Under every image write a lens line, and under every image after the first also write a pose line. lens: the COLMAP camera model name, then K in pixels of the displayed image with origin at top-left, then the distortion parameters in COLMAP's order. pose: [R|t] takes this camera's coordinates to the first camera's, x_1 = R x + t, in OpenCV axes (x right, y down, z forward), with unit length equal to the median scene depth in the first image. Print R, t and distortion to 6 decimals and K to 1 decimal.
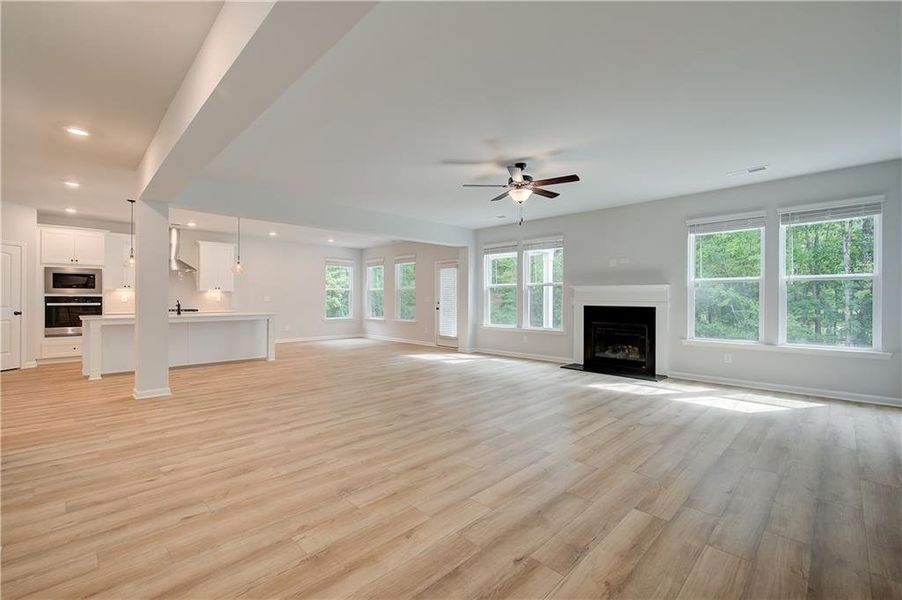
lens RADIAL K [[391.2, 0, 437.7], [0, 391.2, 300.8], [0, 0, 1]] dist [-0.000344, 0.000627]
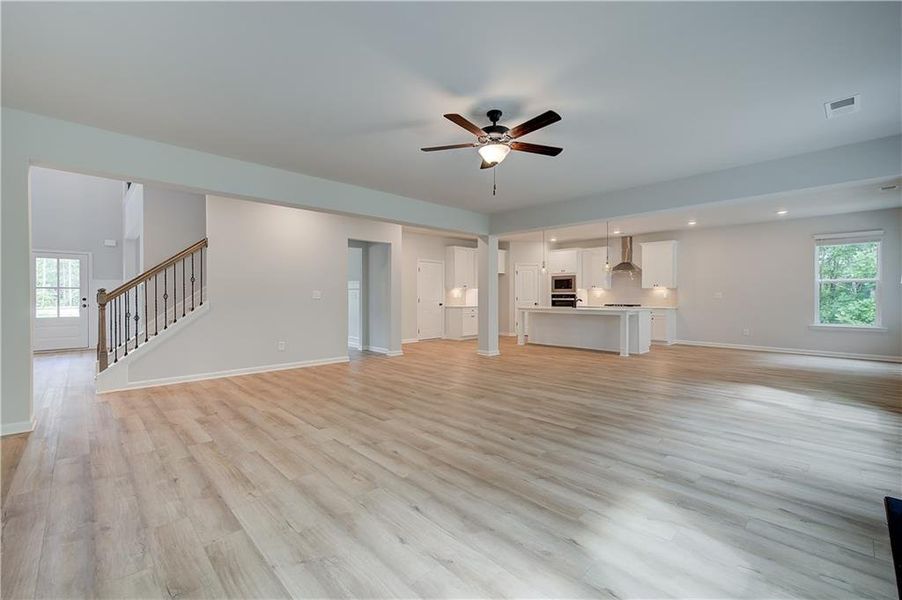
lens RADIAL K [[375.5, 0, 448.5], [0, 375.5, 298.4], [0, 0, 1]] dist [0.001156, -0.000183]
pose [[0.004632, 0.005330, -0.999975, 0.690061], [-0.003572, 0.999980, 0.005314, -0.001067], [0.999983, 0.003547, 0.004651, 0.679536]]
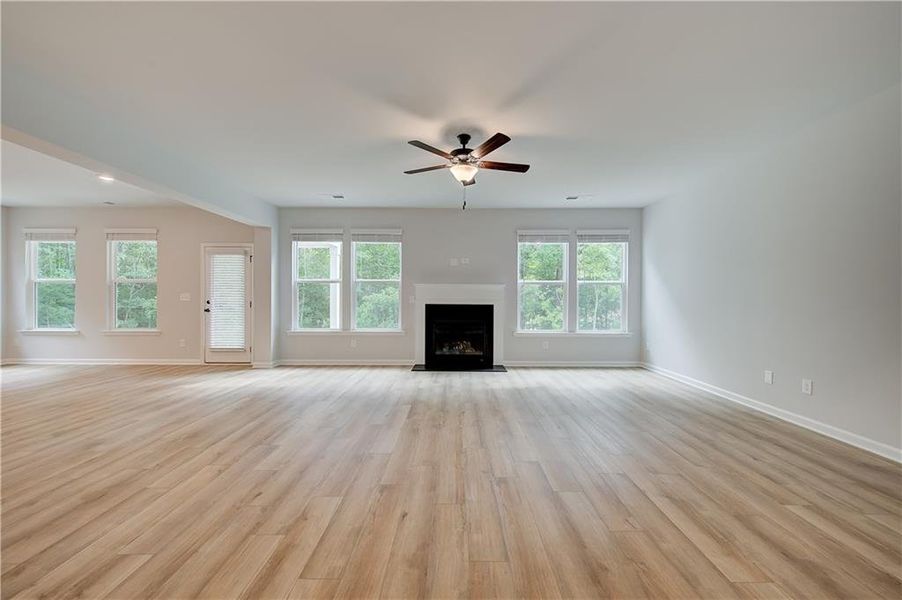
lens RADIAL K [[375.5, 0, 446.0], [0, 375.5, 300.3], [0, 0, 1]] dist [0.001156, -0.000183]
pose [[0.693687, -0.005457, 0.720256, -0.293990], [0.001473, 0.999980, 0.006157, -0.002902], [-0.720275, -0.003210, 0.693681, 0.349238]]
